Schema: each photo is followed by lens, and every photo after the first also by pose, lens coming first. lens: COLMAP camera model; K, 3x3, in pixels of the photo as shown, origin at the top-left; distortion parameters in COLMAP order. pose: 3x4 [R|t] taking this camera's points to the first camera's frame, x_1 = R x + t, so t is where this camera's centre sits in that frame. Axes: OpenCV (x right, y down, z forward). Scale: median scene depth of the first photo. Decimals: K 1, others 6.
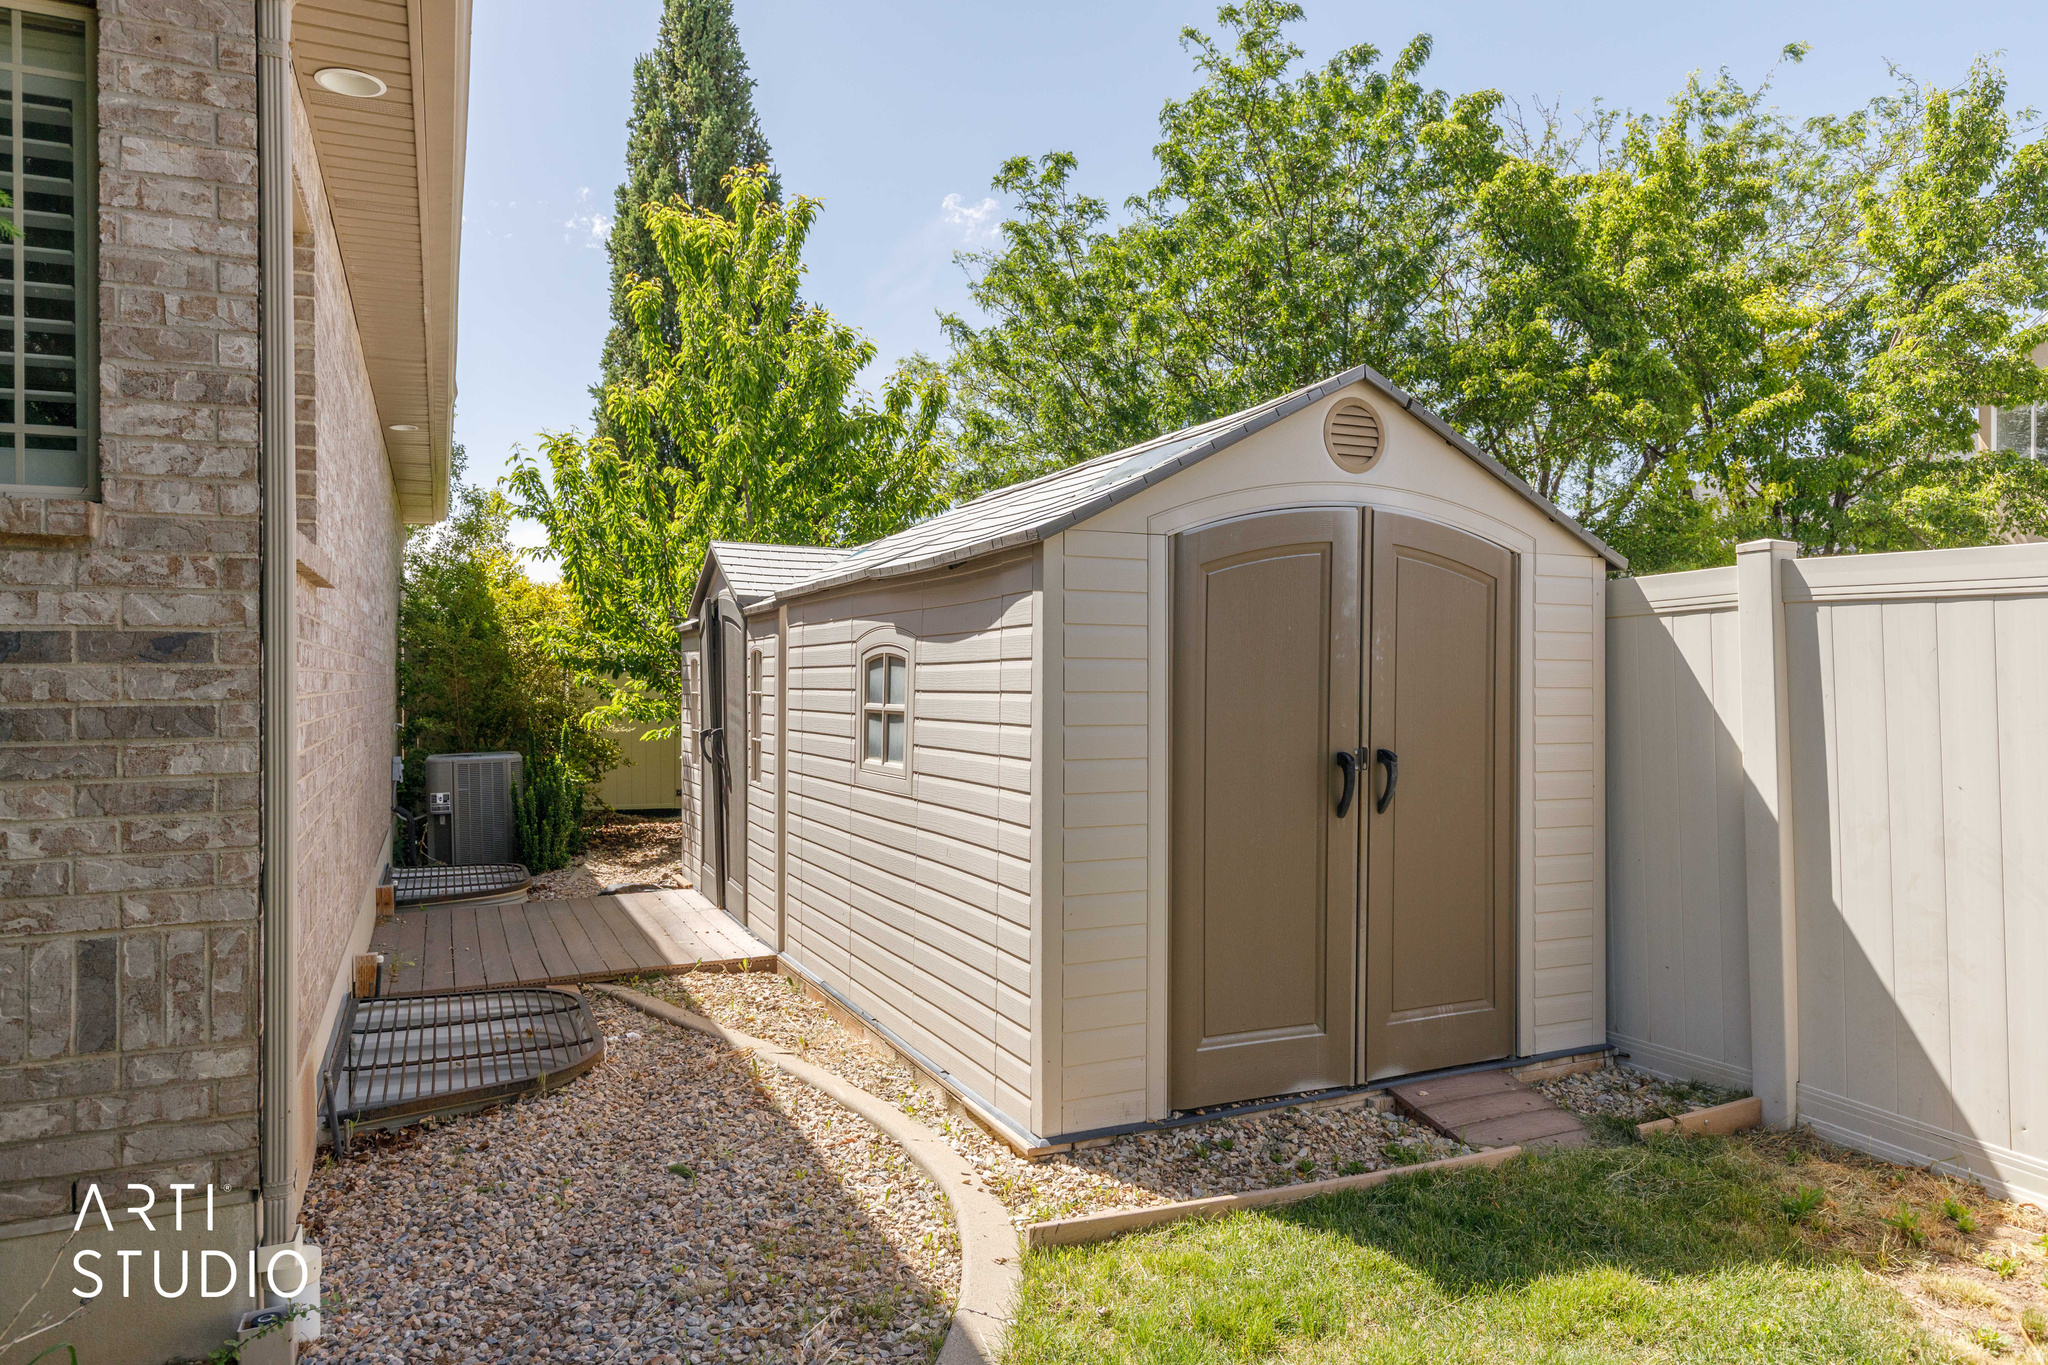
lens RADIAL K [[1322.9, 0, 1024.0], [0, 1322.9, 682.5], [0, 0, 1]] dist [0.001922, 0.002752]
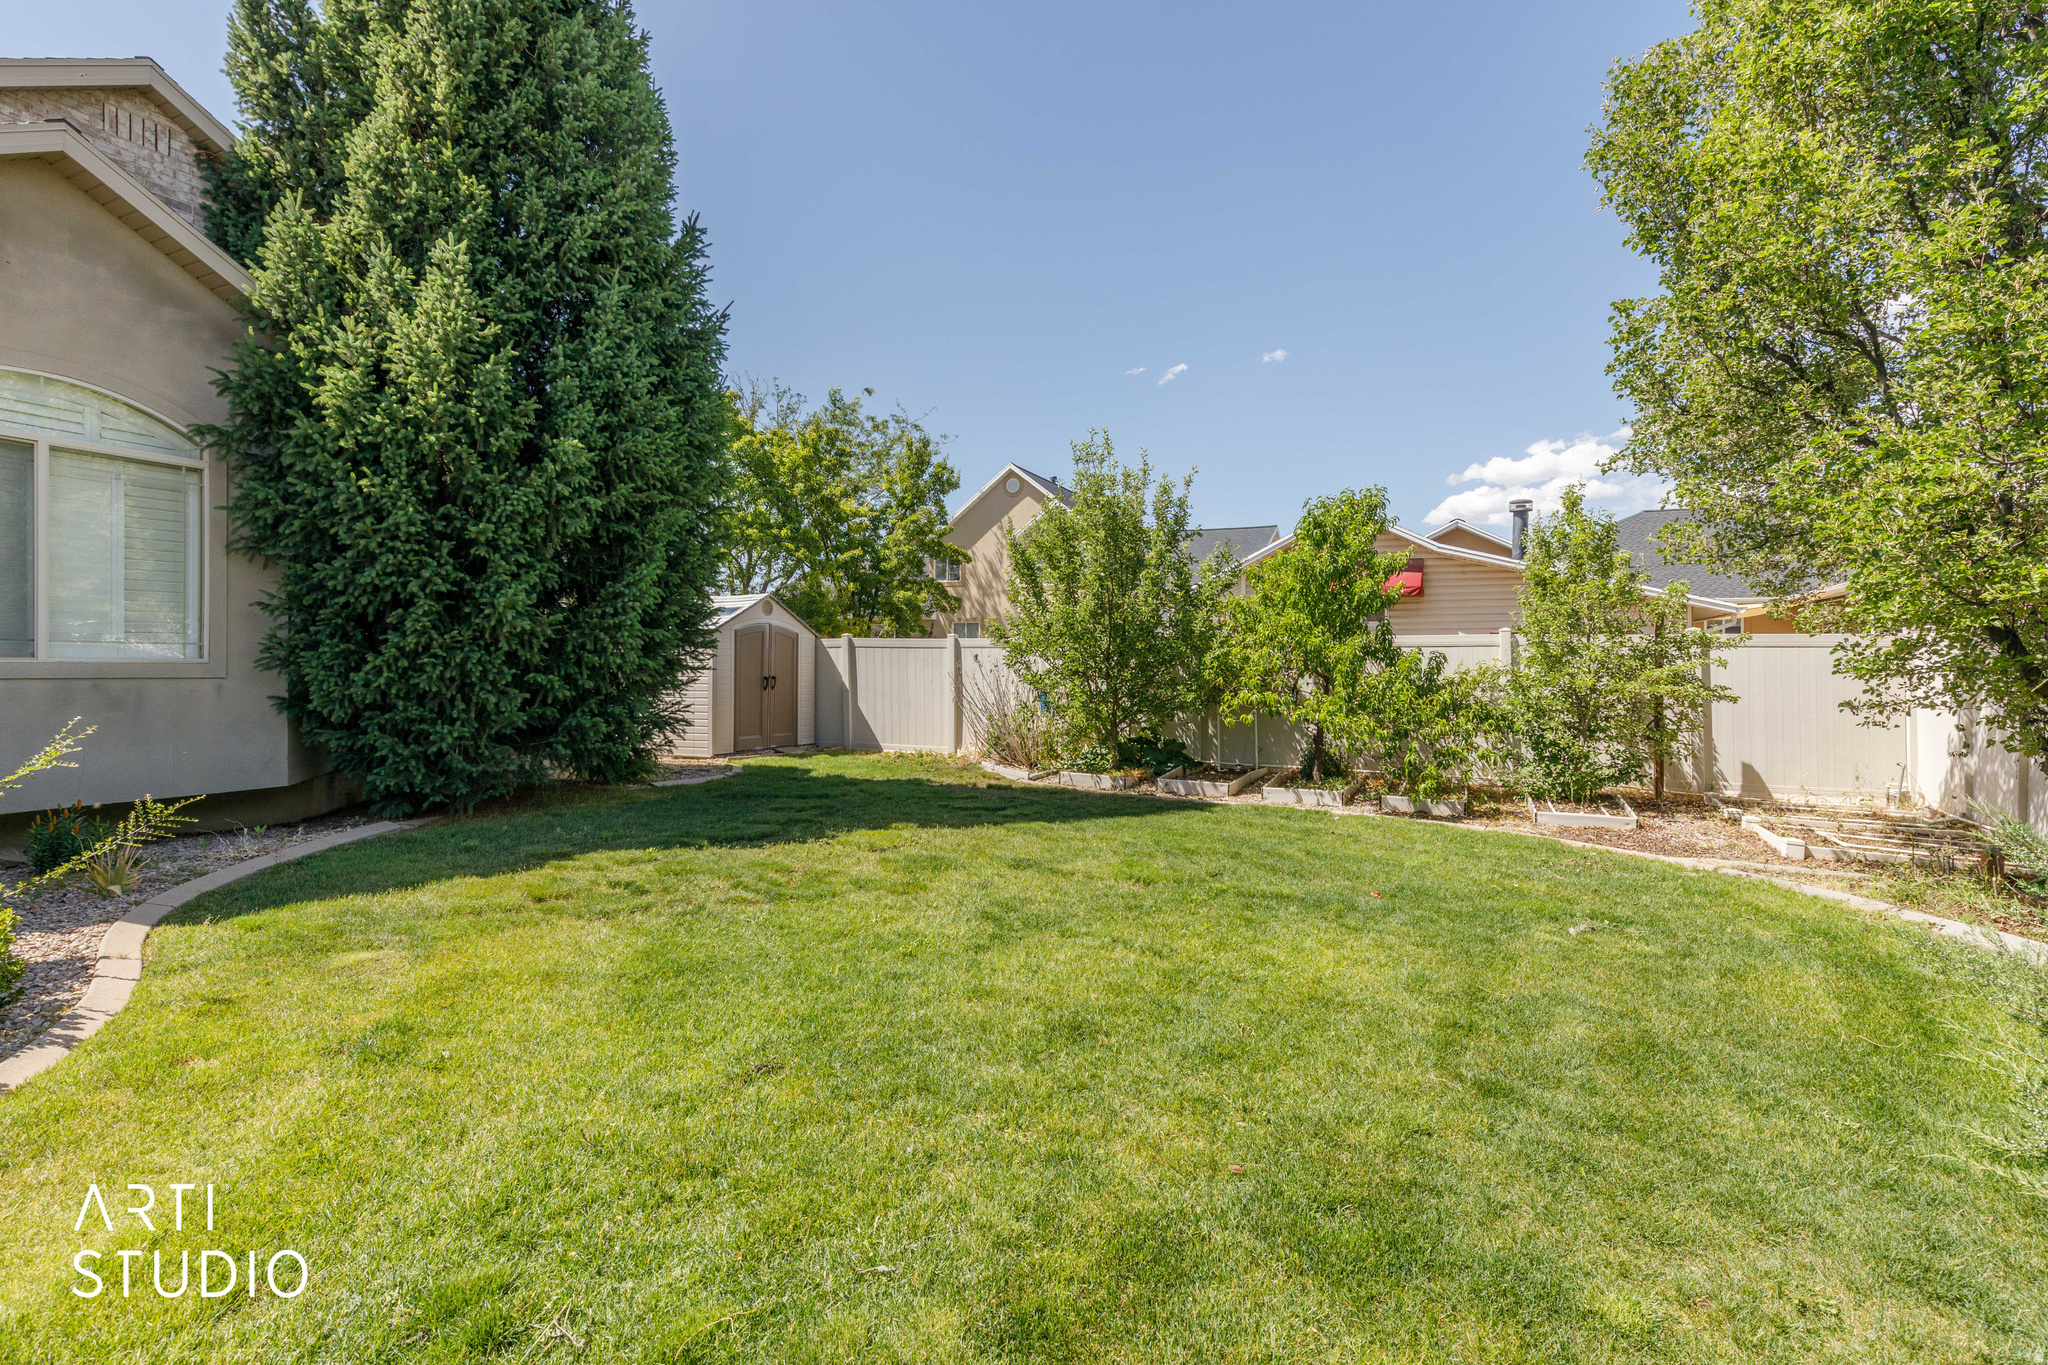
lens RADIAL K [[912.4, 0, 1024.0], [0, 912.4, 682.5], [0, 0, 1]] dist [-0.001133, -0.000024]
pose [[0.765136, -0.000245, 0.643868, -0.256316], [-0.007753, 0.999924, 0.009594, 0.008468], [-0.643822, -0.012333, 0.765076, -0.462319]]
